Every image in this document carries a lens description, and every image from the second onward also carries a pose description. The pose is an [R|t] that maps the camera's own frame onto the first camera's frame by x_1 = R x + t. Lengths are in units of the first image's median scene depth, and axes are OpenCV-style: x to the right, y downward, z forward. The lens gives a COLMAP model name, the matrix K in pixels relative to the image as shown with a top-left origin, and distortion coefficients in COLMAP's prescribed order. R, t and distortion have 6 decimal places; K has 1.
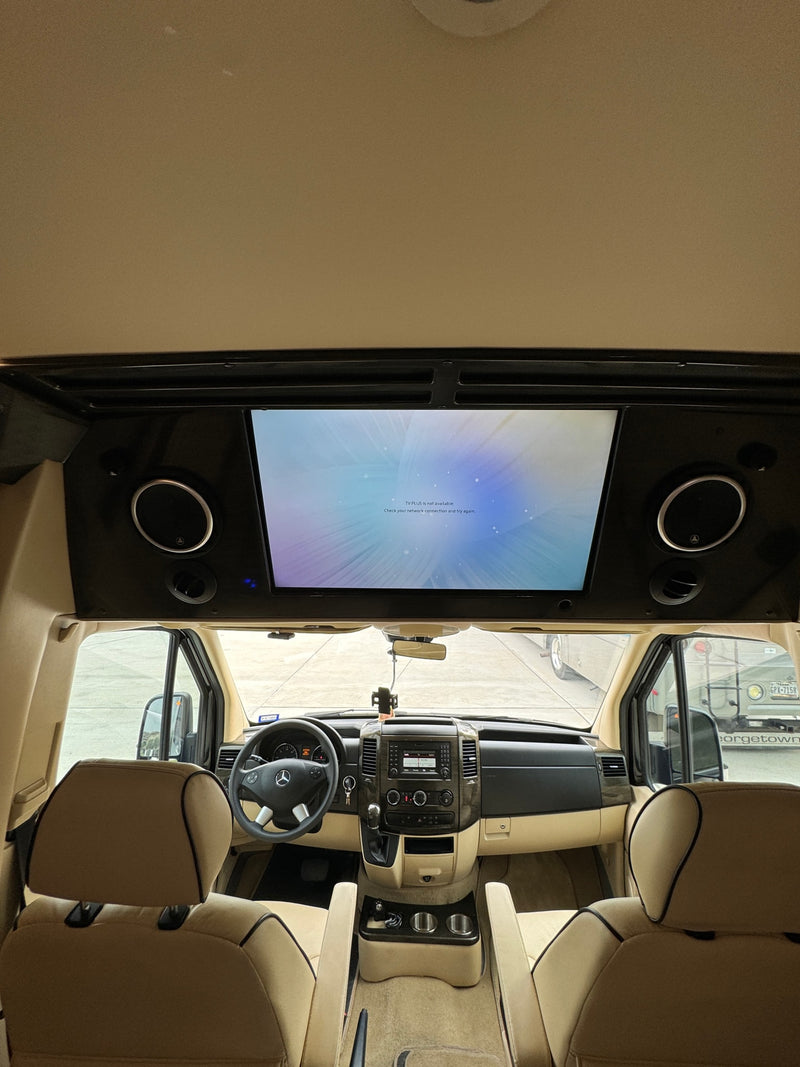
lens RADIAL K [[424.6, 0, 399.8], [0, 424.6, 538.4], [0, 0, 1]] dist [-0.004101, 0.000553]
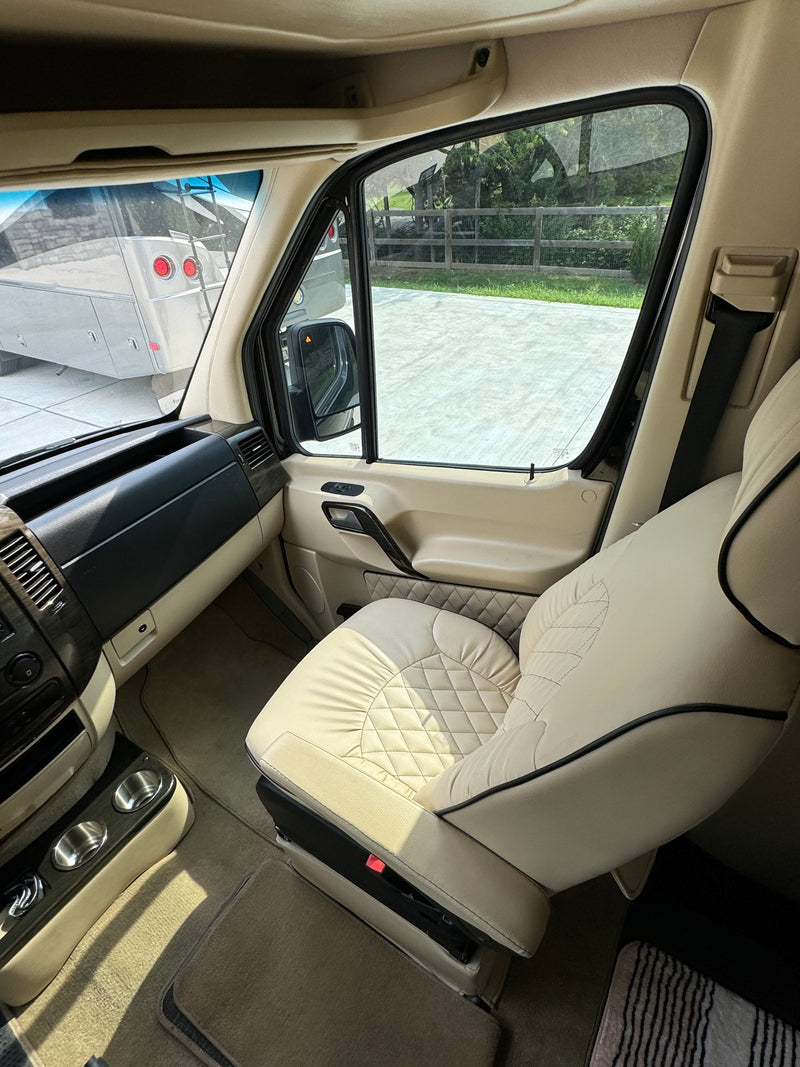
lens RADIAL K [[549.7, 0, 407.2], [0, 549.7, 524.2], [0, 0, 1]] dist [-0.007130, 0.000930]
pose [[0.500673, -0.517248, 0.694105, -0.009381], [0.007268, 0.804327, 0.594143, 0.149202], [-0.865606, -0.292427, 0.406463, 0.451470]]
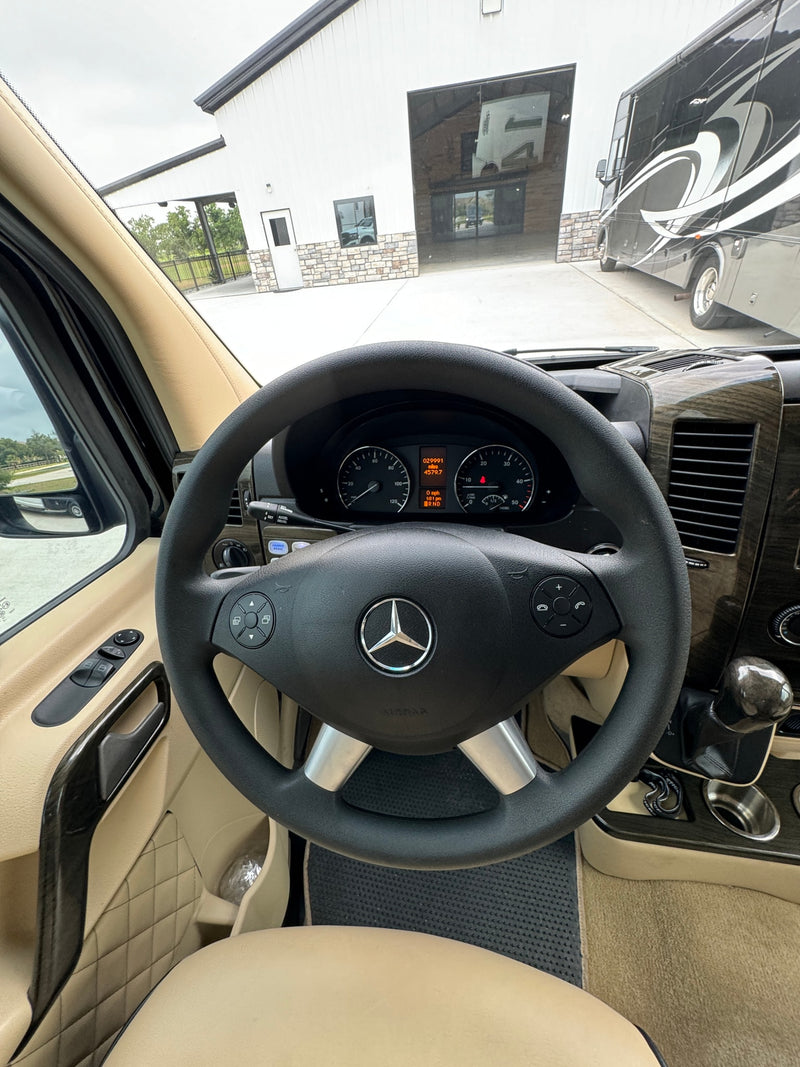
lens RADIAL K [[424.6, 0, 404.8], [0, 424.6, 534.6], [0, 0, 1]] dist [-0.004101, 0.000553]
pose [[0.991747, -0.010140, -0.127812, -0.222814], [0.091552, 0.753905, 0.650573, 0.366200], [0.089761, -0.656905, 0.748611, 0.799229]]
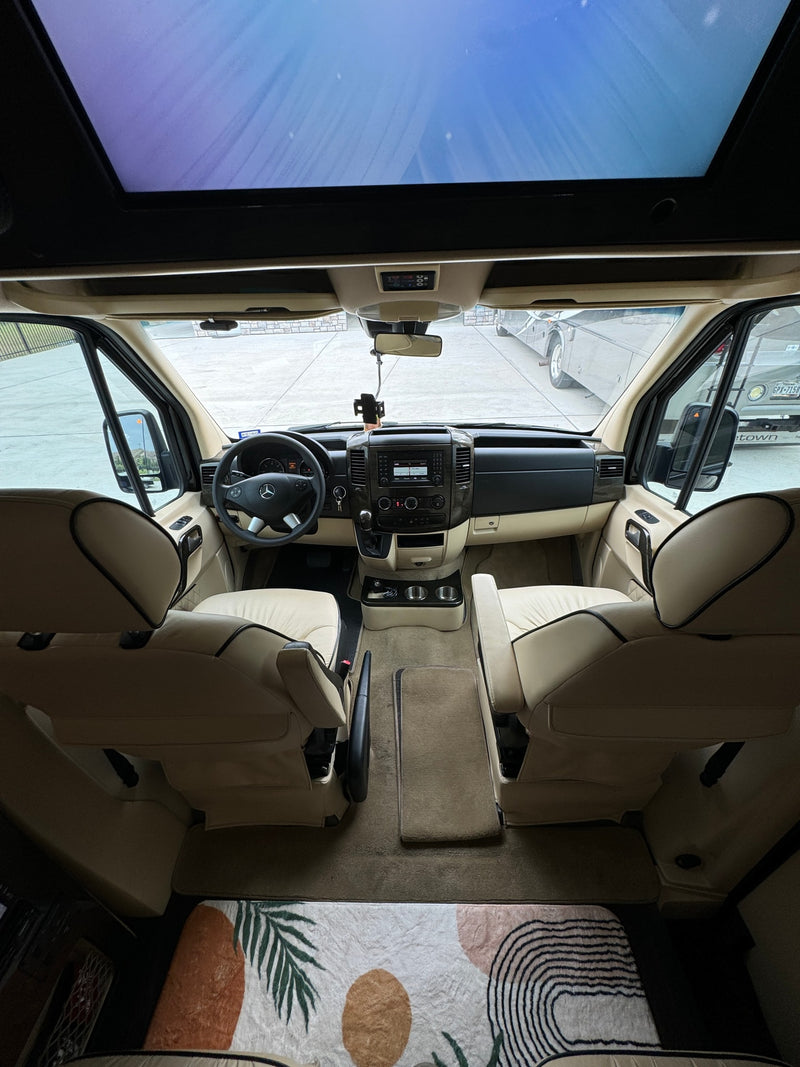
lens RADIAL K [[424.6, 0, 400.1], [0, 424.6, 529.8], [0, 0, 1]] dist [-0.004101, 0.000553]
pose [[0.999327, -0.036563, 0.002886, 0.015361], [0.027893, 0.808759, 0.587478, 0.073692], [-0.023814, -0.587002, 0.809235, 0.151005]]
